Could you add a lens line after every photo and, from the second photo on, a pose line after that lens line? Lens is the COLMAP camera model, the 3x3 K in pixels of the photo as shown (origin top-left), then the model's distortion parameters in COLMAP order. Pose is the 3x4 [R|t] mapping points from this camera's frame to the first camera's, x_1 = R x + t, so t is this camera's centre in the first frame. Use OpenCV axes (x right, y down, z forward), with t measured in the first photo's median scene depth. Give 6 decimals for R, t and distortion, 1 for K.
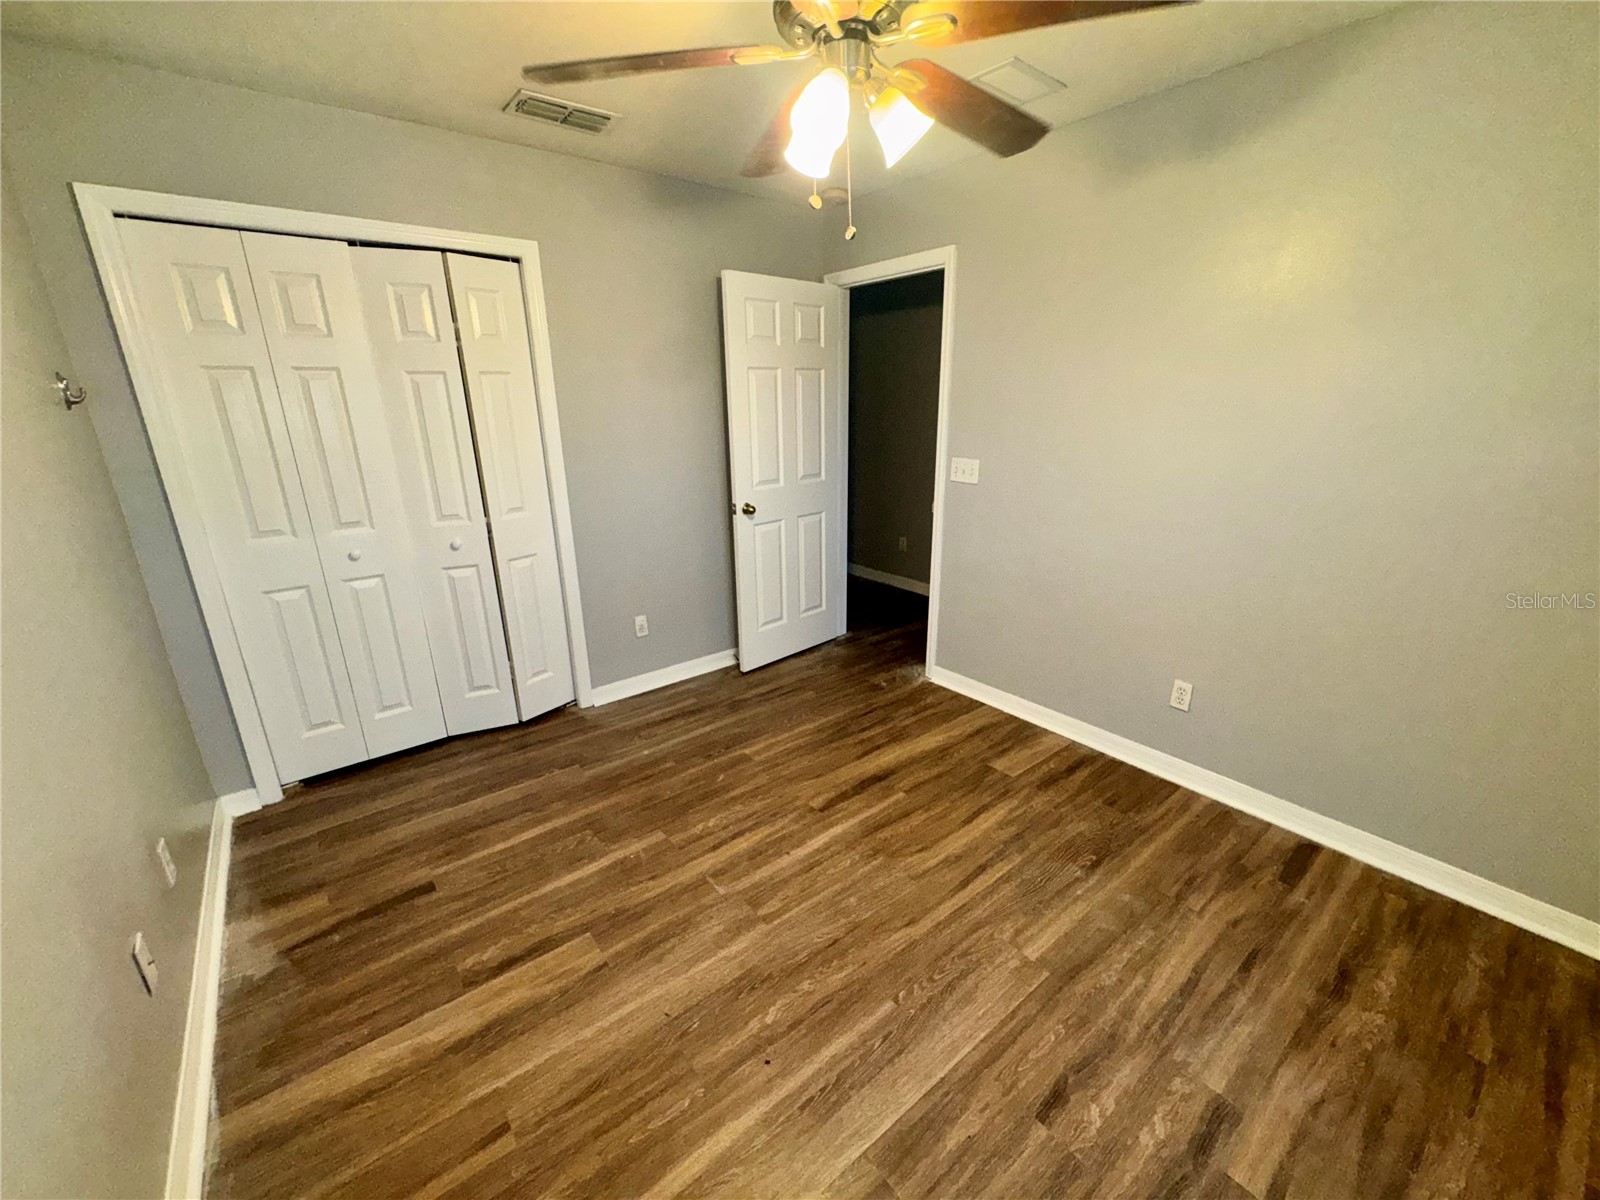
lens RADIAL K [[636.1, 0, 799.5], [0, 636.1, 597.0], [0, 0, 1]] dist [-0.002815, 0.000225]
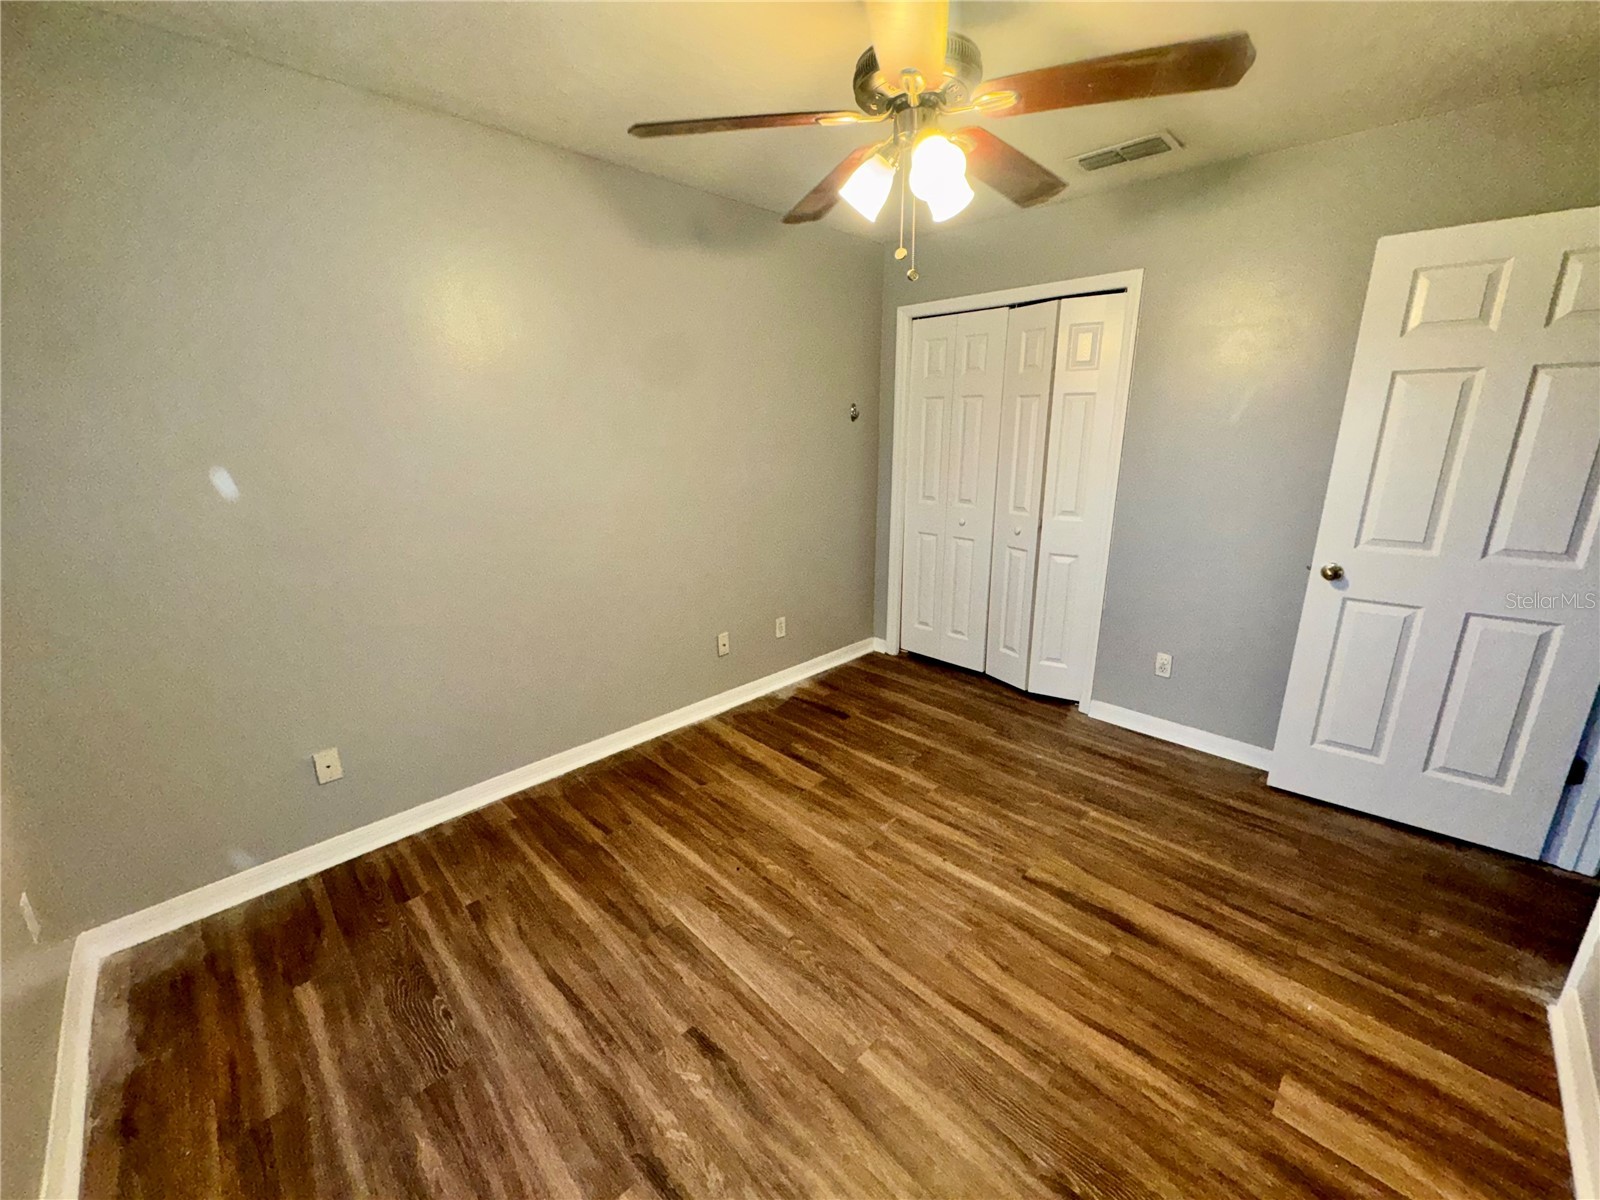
lens RADIAL K [[636.1, 0, 799.5], [0, 636.1, 597.0], [0, 0, 1]] dist [-0.002815, 0.000225]
pose [[0.112788, 0.274494, -0.954951, 0.806672], [-0.293341, 0.927445, 0.231942, -0.155287], [0.949331, 0.253966, 0.185126, 0.476601]]
